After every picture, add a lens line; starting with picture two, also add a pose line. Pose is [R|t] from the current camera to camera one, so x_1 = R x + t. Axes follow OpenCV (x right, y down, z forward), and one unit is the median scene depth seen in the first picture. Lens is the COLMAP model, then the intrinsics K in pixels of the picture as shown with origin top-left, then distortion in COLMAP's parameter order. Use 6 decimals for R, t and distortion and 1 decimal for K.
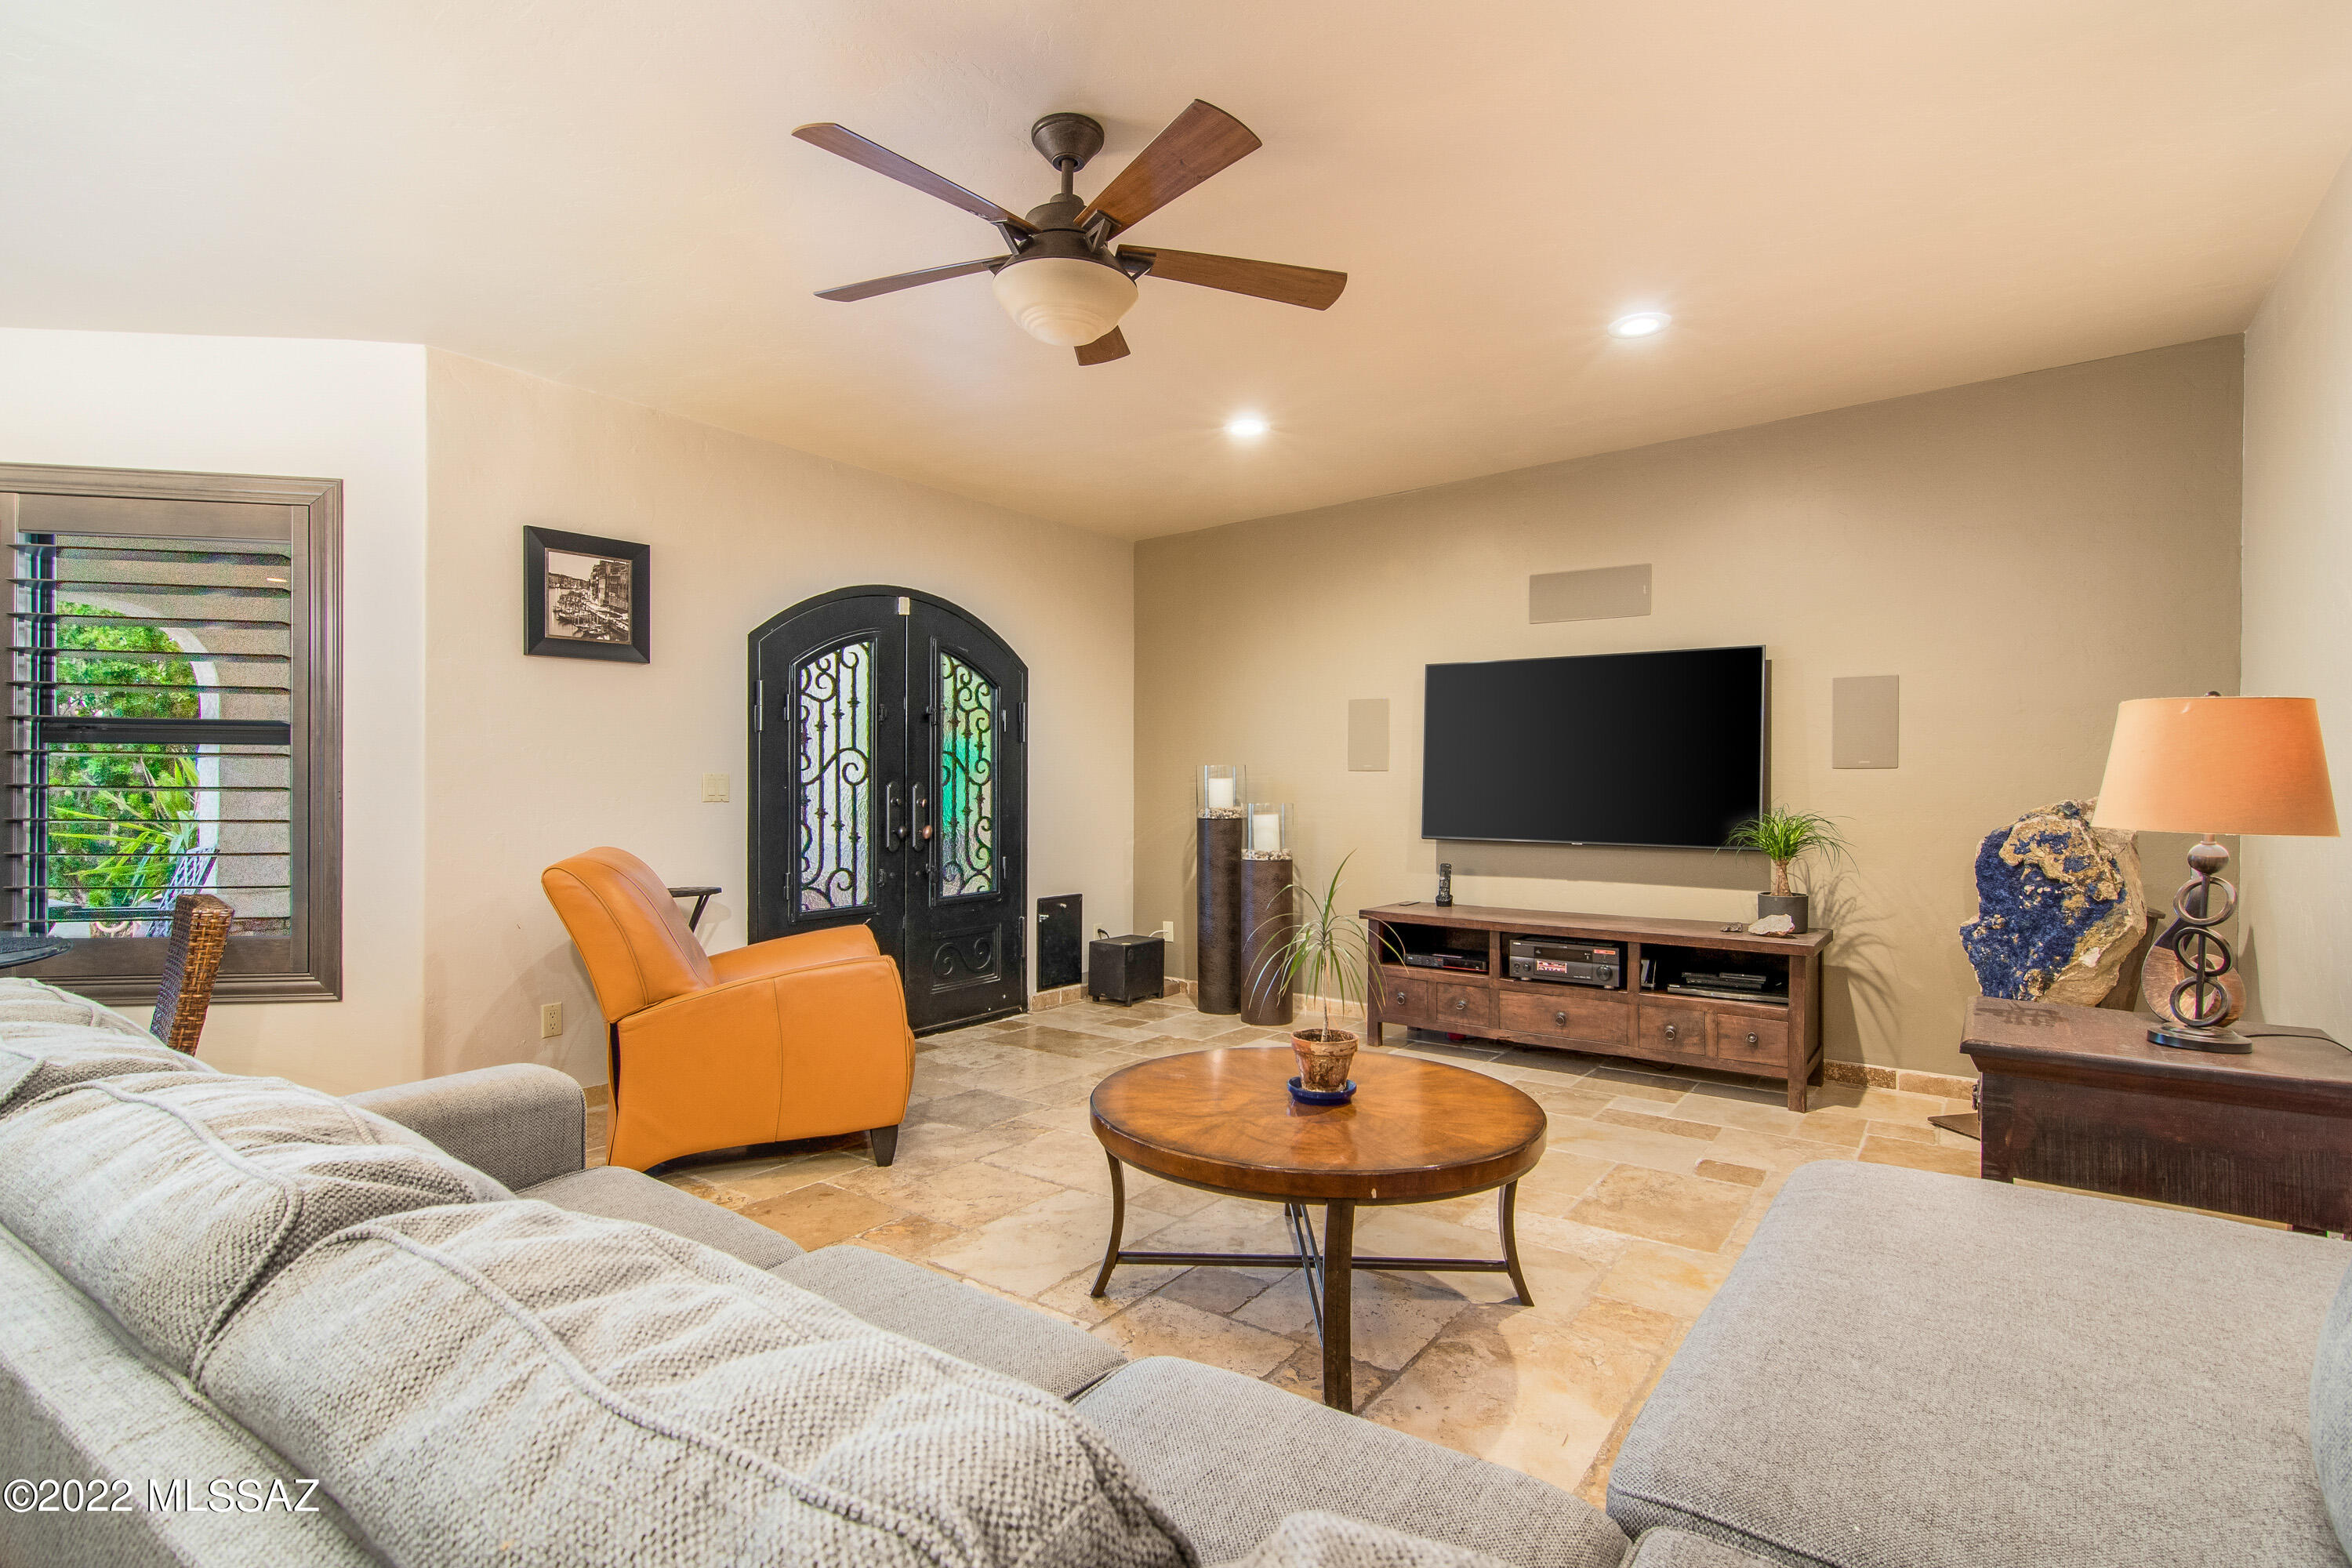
lens RADIAL K [[1134.9, 0, 1174.0], [0, 1134.9, 788.8], [0, 0, 1]] dist [-0.007592, 0.004484]
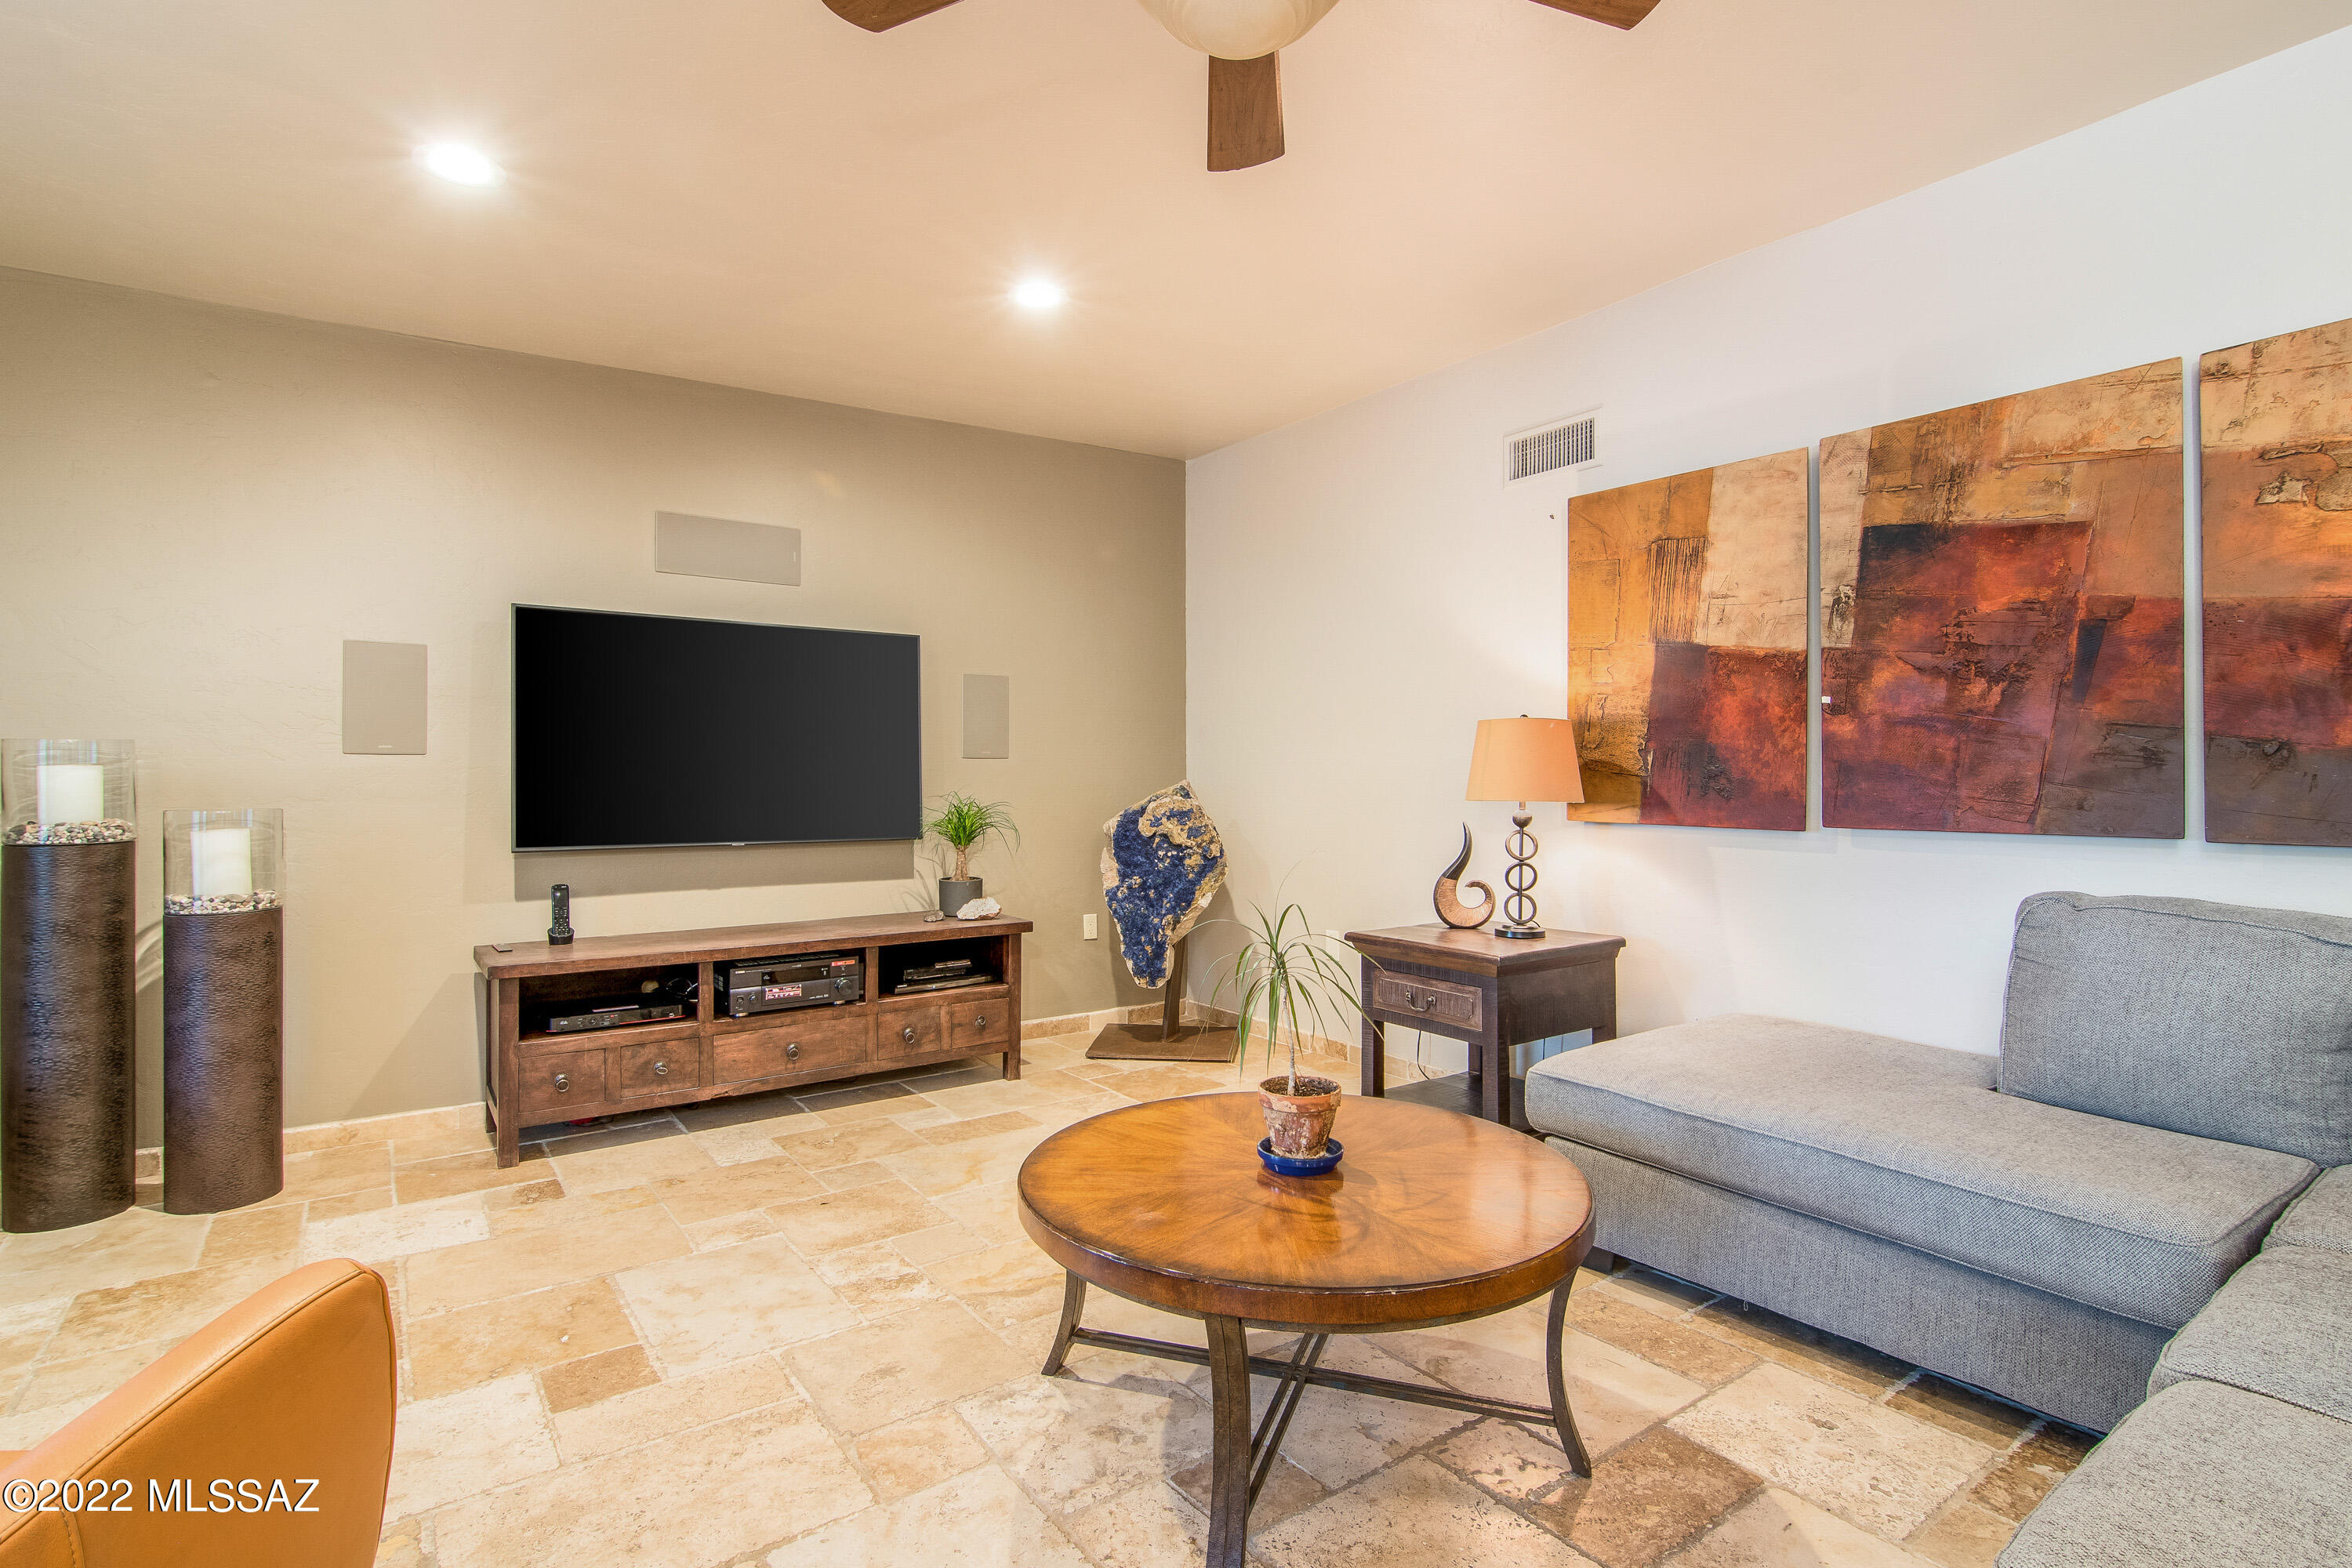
lens RADIAL K [[1134.9, 0, 1174.0], [0, 1134.9, 788.8], [0, 0, 1]] dist [-0.007592, 0.004484]
pose [[0.305744, -0.015330, 0.951990, -0.400358], [0.006069, 0.999881, 0.014152, -0.002920], [-0.952094, 0.001451, 0.305801, 0.508790]]
